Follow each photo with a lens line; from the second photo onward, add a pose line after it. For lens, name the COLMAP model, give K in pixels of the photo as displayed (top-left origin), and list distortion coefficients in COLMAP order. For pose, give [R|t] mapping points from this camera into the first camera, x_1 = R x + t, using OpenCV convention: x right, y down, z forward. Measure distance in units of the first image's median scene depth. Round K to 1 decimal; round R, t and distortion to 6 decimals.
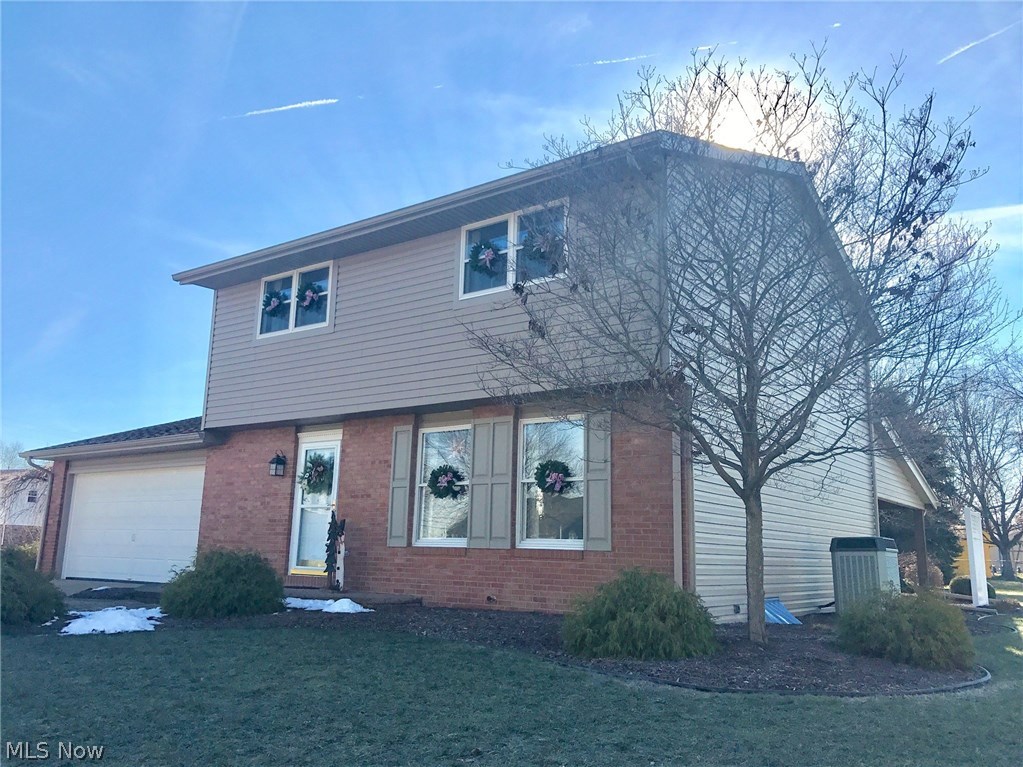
lens RADIAL K [[845.7, 0, 504.4], [0, 845.7, 381.6], [0, 0, 1]] dist [0.027837, -0.038943]
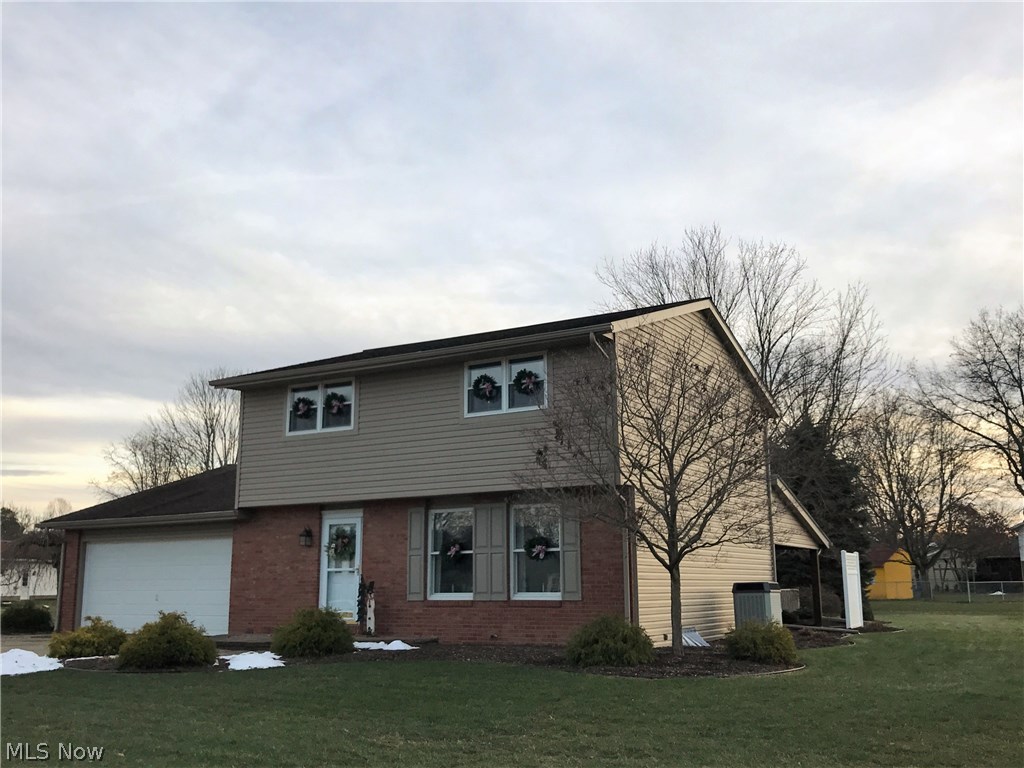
lens RADIAL K [[988.7, 0, 511.9], [0, 988.7, 379.3], [0, 0, 1]] dist [0.014492, 0.000000]
pose [[0.993035, -0.006974, 0.117617, -0.166170], [0.007956, 0.999937, -0.007887, -0.146692], [-0.117555, 0.008768, 0.993028, -0.593603]]
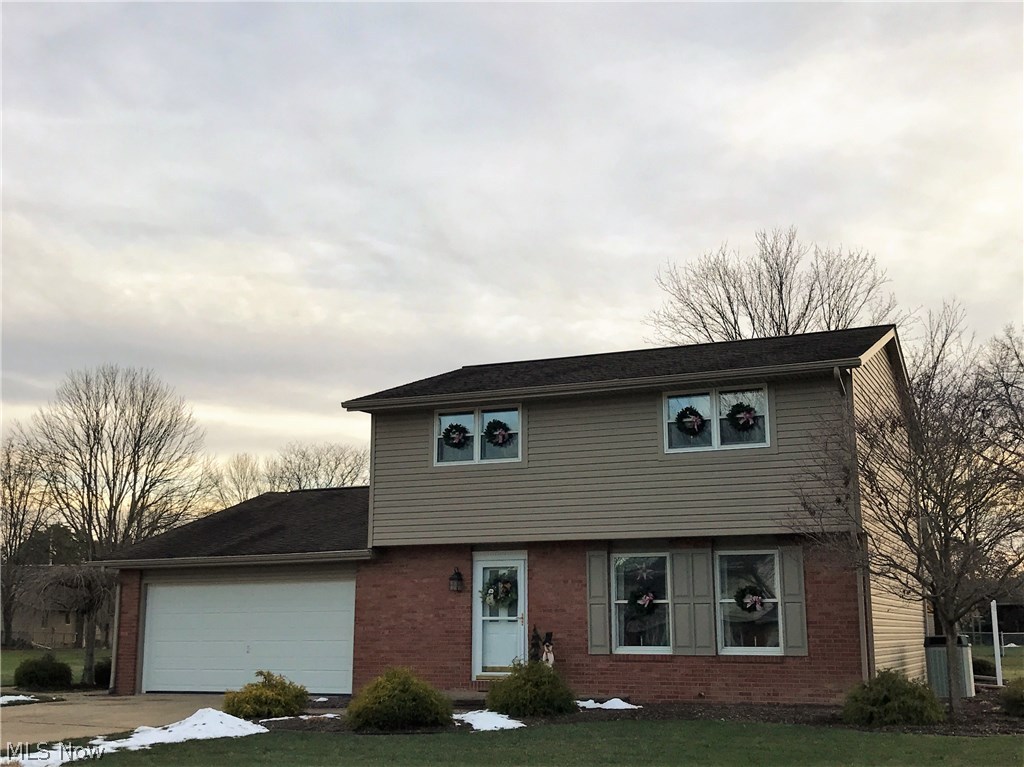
lens RADIAL K [[1184.5, 0, 515.1], [0, 1184.5, 382.9], [0, 0, 1]] dist [0.051966, 0.000000]
pose [[0.976484, 0.019505, 0.214705, -0.648043], [-0.018018, 0.999798, -0.008880, -0.181826], [-0.214835, 0.004802, 0.976639, -0.653442]]
